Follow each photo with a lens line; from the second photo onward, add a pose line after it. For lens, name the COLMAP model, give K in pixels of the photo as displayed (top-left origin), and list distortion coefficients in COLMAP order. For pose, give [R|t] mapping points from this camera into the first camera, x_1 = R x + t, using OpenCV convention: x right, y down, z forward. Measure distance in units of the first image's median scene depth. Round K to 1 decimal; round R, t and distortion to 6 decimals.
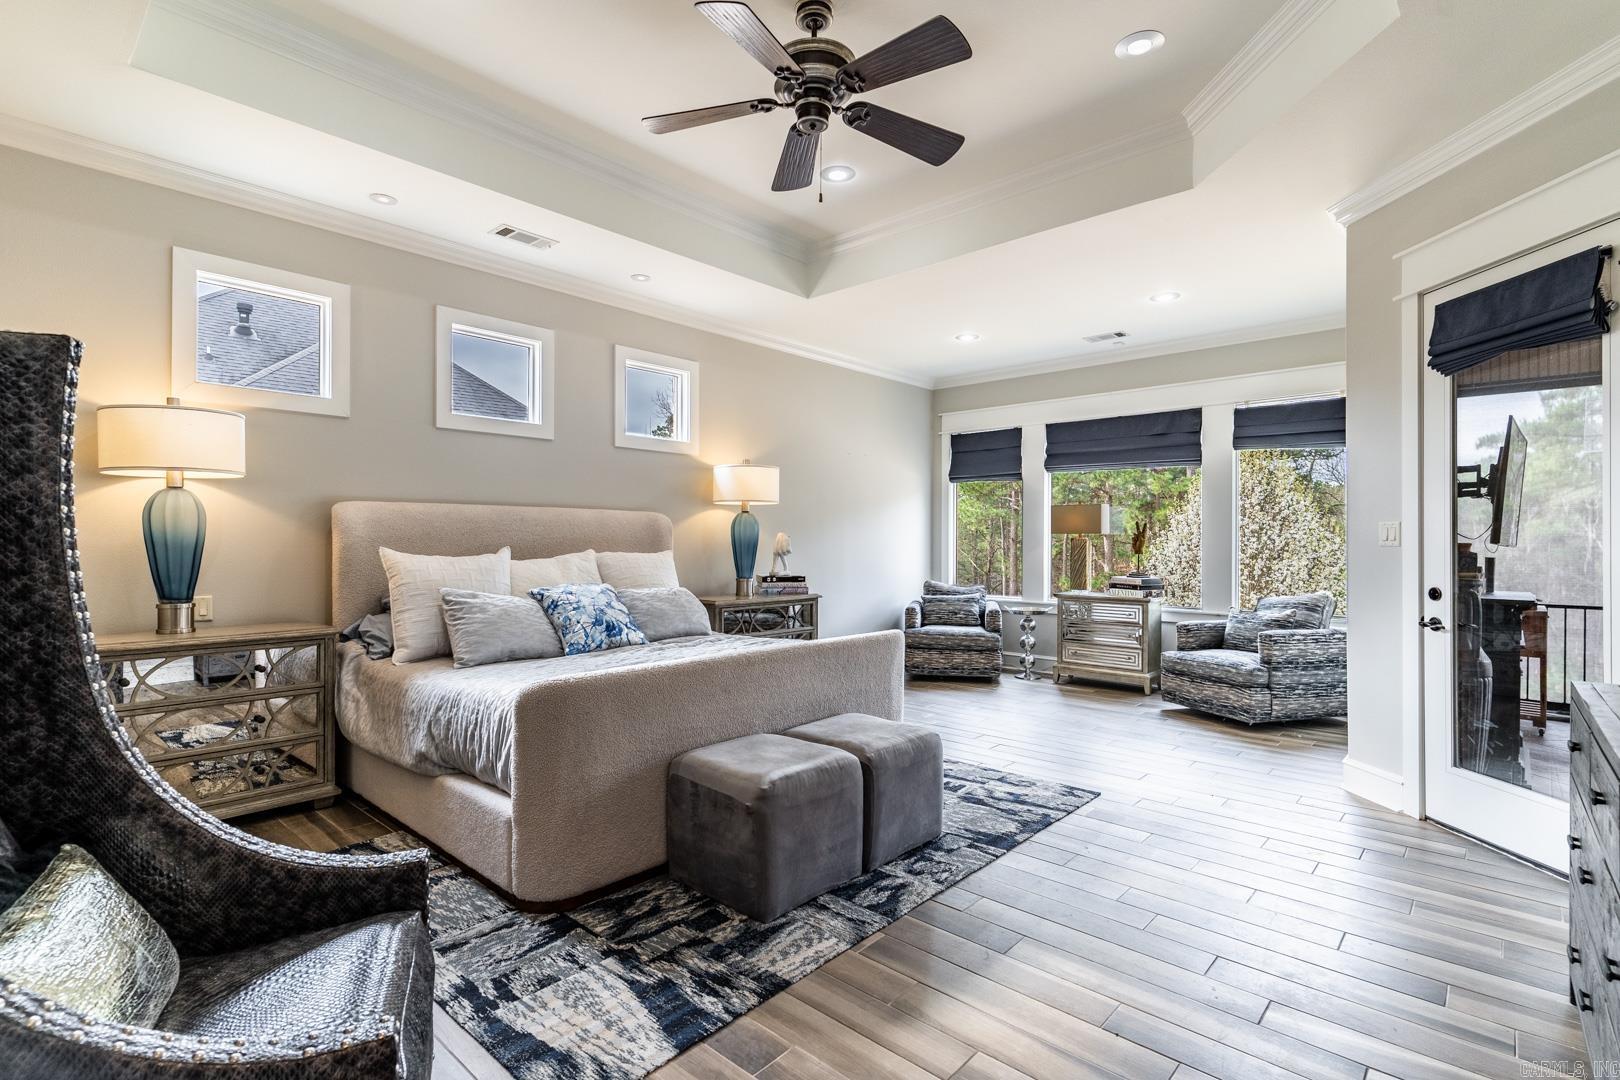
lens RADIAL K [[774.9, 0, 812.4], [0, 774.9, 543.5], [0, 0, 1]] dist [0.000926, 0.000002]
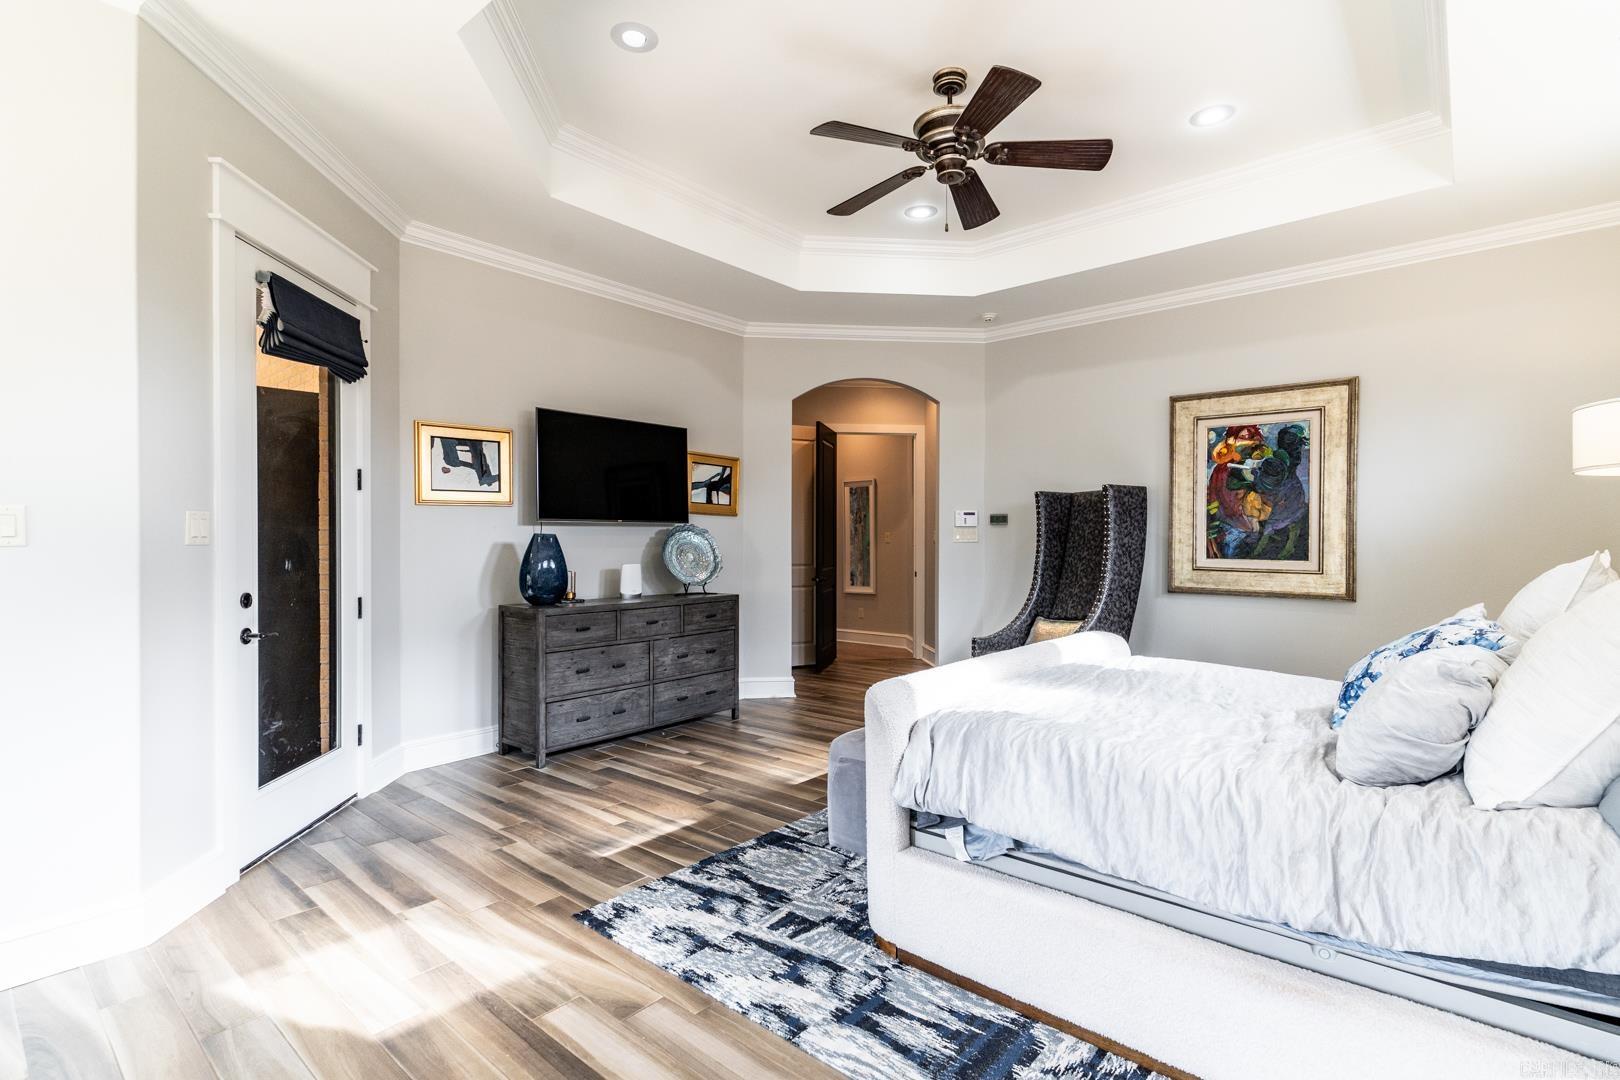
lens RADIAL K [[774.9, 0, 806.6], [0, 774.9, 543.3], [0, 0, 1]] dist [0.000926, 0.000002]
pose [[-0.999608, -0.002294, -0.027895, 0.202894], [-0.002348, 0.999995, 0.001893, -0.000654], [0.027890, 0.001958, -0.999609, 1.785481]]
